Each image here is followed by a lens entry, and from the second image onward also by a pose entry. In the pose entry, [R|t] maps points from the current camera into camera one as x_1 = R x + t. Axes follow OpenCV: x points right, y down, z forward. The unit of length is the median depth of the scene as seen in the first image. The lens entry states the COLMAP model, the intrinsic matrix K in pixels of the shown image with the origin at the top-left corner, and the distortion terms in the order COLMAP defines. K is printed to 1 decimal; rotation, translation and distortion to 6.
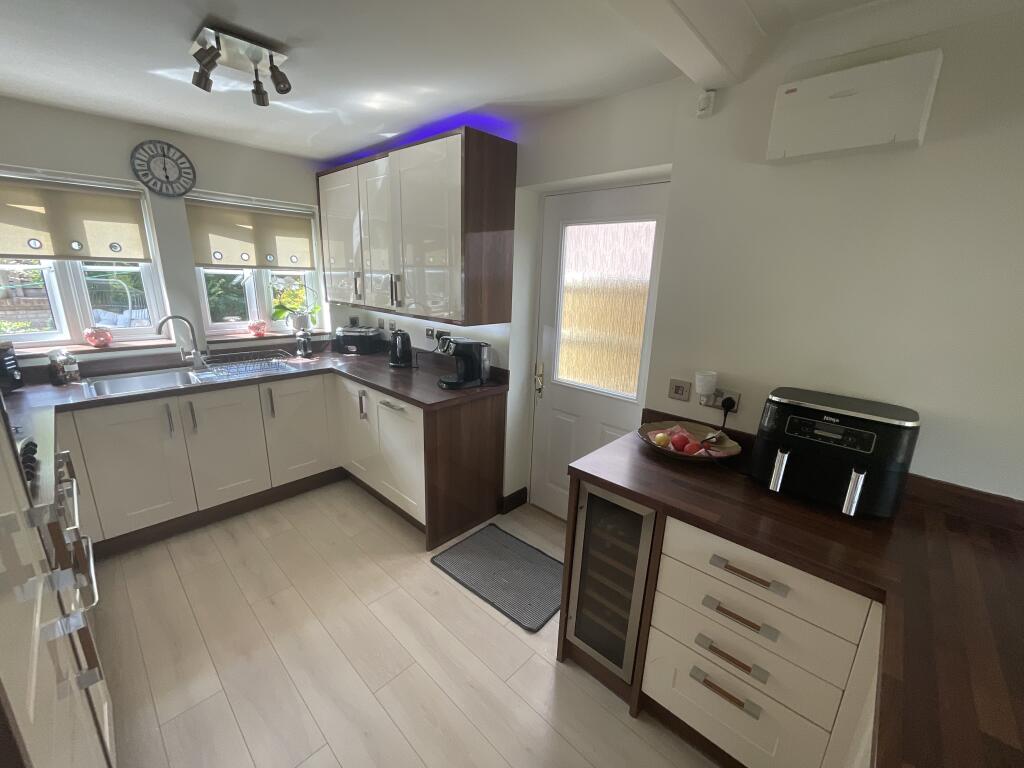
lens RADIAL K [[415.7, 0, 510.5], [0, 415.7, 384.7], [0, 0, 1]] dist [-0.002021, 0.000175]
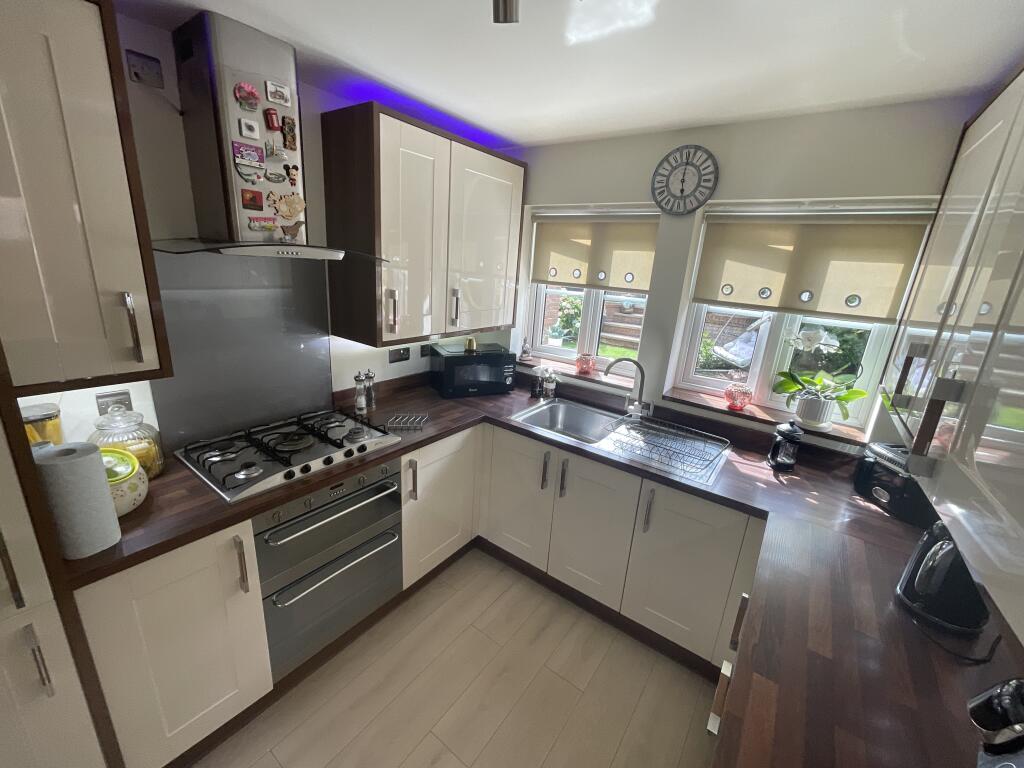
lens RADIAL K [[415.7, 0, 510.5], [0, 415.7, 384.7], [0, 0, 1]] dist [-0.002021, 0.000175]
pose [[0.124693, 0.259510, -0.957657, -0.020230], [-0.313550, 0.926034, 0.210114, -0.205919], [0.941349, 0.274073, 0.196839, 0.587857]]
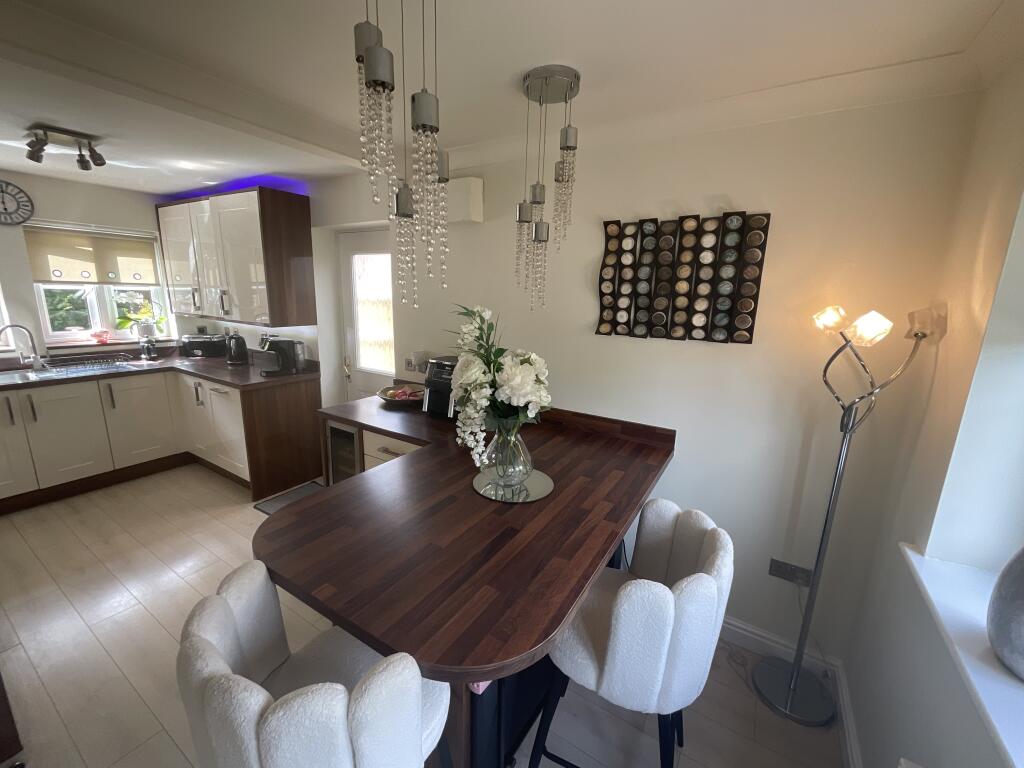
lens RADIAL K [[412.9, 0, 512.0], [0, 412.9, 384.0], [0, 0, 1]] dist [0.027118, -0.013462]
pose [[0.980873, -0.044133, 0.189580, 0.319319], [0.051073, 0.998186, -0.031877, 0.103206], [-0.187830, 0.040950, 0.981348, -0.387819]]
